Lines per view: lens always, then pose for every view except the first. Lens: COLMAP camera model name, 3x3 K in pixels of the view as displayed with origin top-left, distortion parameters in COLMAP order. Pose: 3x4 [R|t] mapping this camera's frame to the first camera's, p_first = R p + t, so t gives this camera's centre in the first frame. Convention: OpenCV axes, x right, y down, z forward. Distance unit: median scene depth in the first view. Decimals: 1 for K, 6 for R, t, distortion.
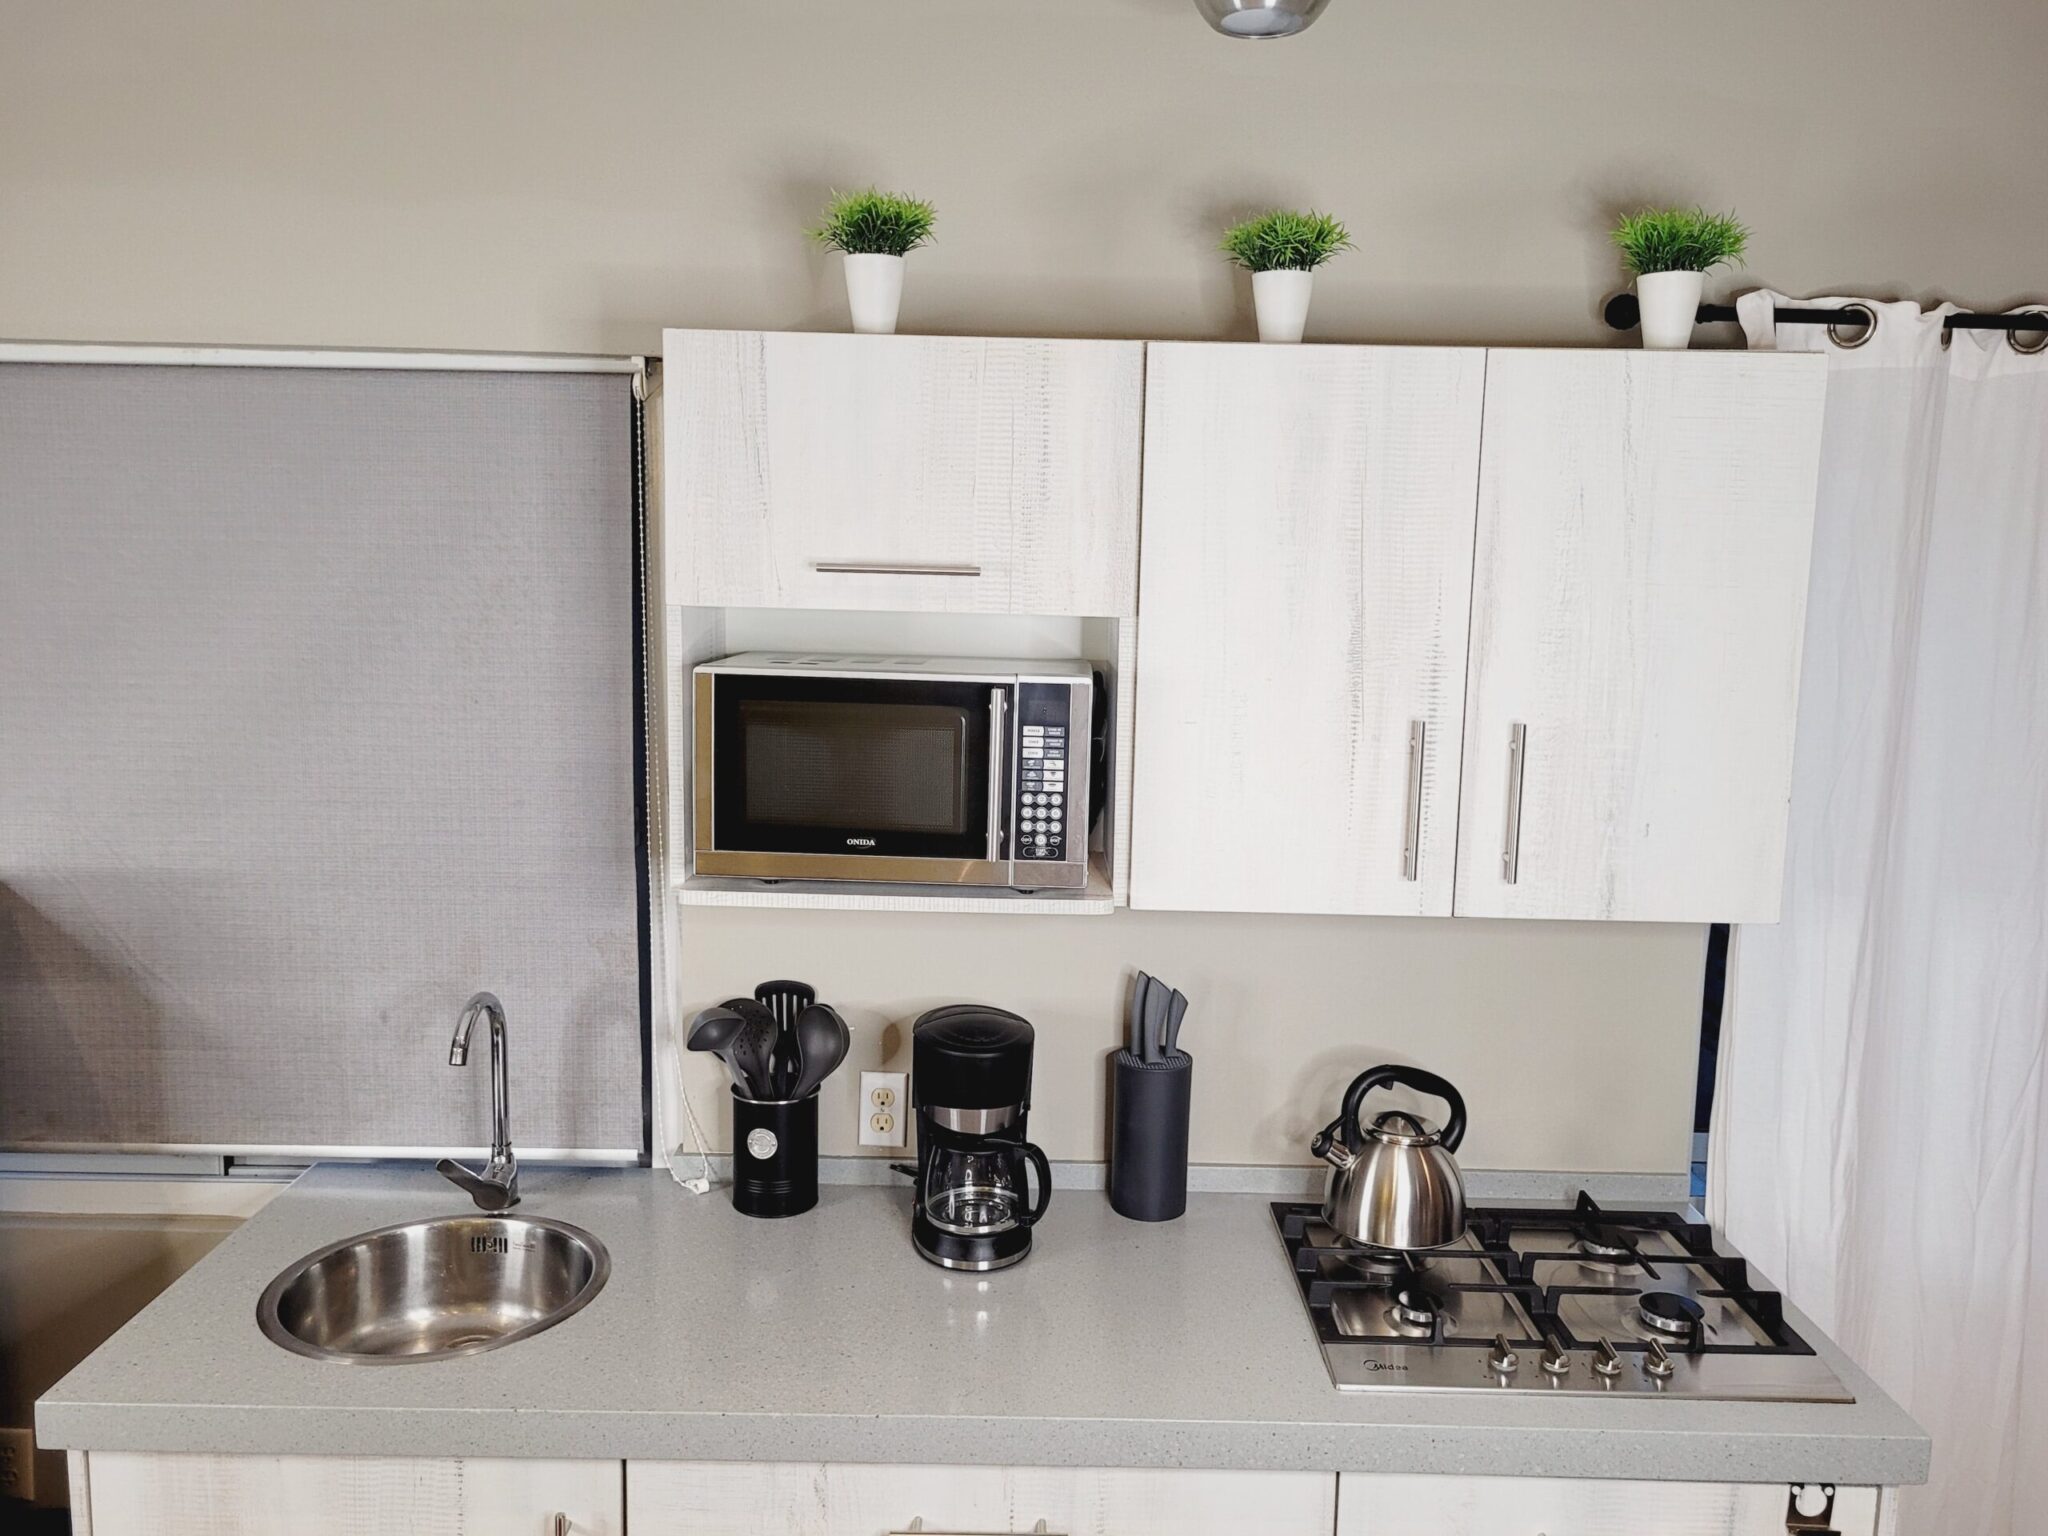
lens RADIAL K [[1539.9, 0, 1024.8], [0, 1539.9, 779.9], [0, 0, 1]] dist [0.032432, -0.023755]
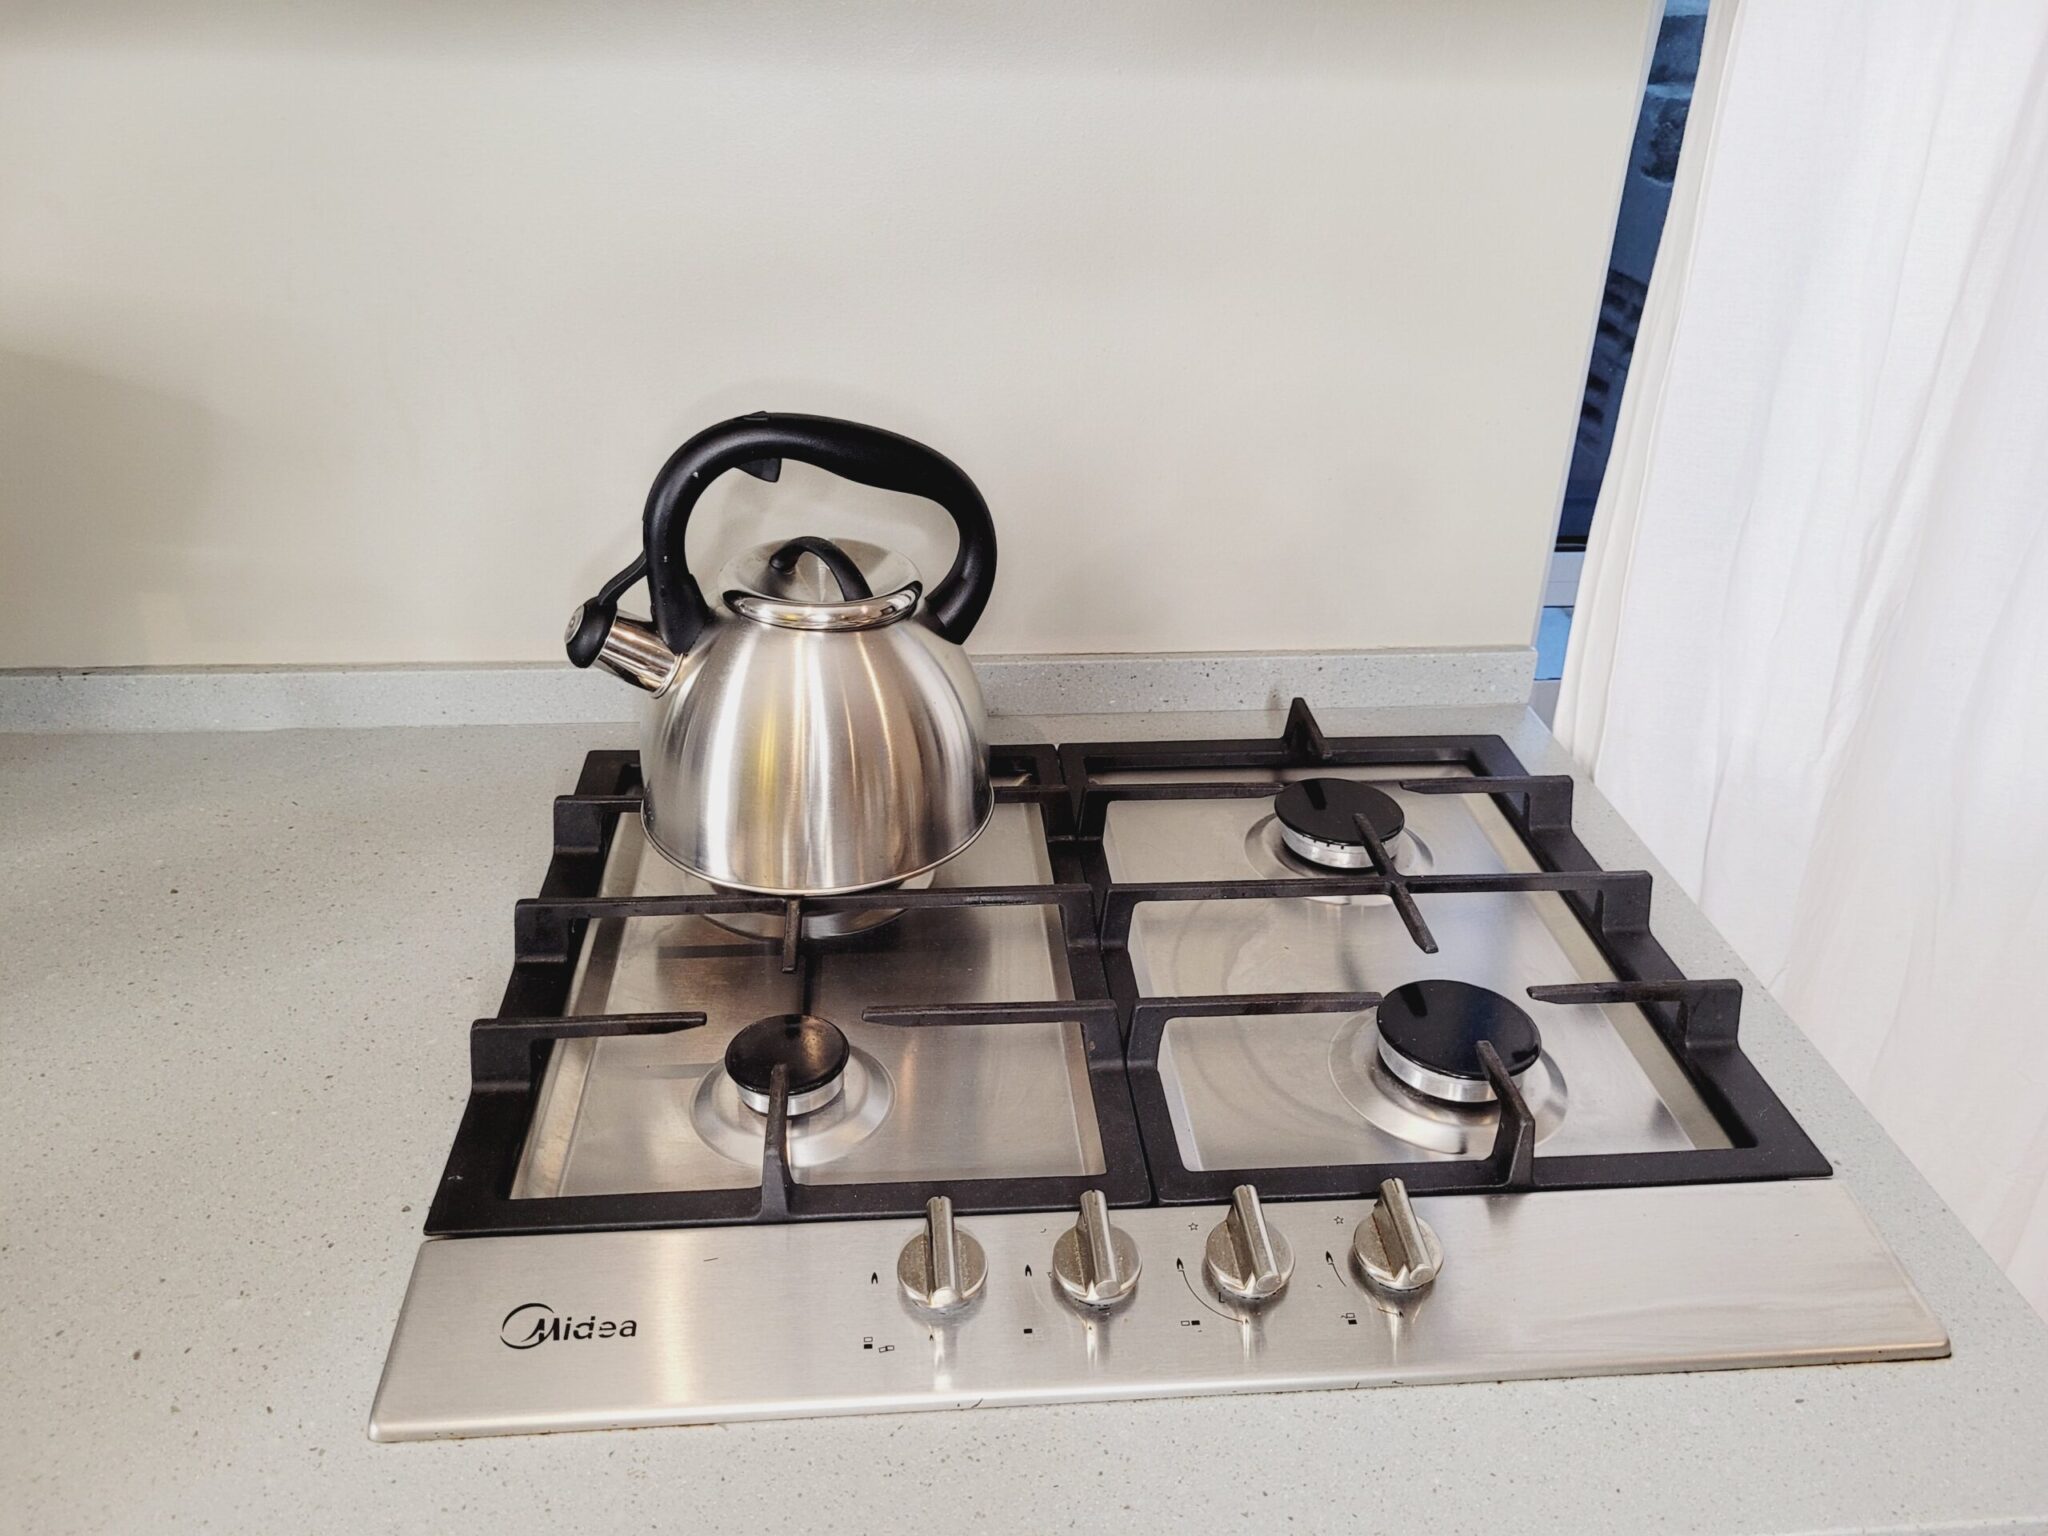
lens RADIAL K [[1539.9, 0, 1029.7], [0, 1539.9, 765.6], [0, 0, 1]] dist [0.032432, -0.023755]
pose [[0.995811, -0.044158, 0.080066, 0.265057], [0.012846, 0.934534, 0.355641, 0.134747], [-0.090529, -0.353123, 0.931187, 0.632332]]
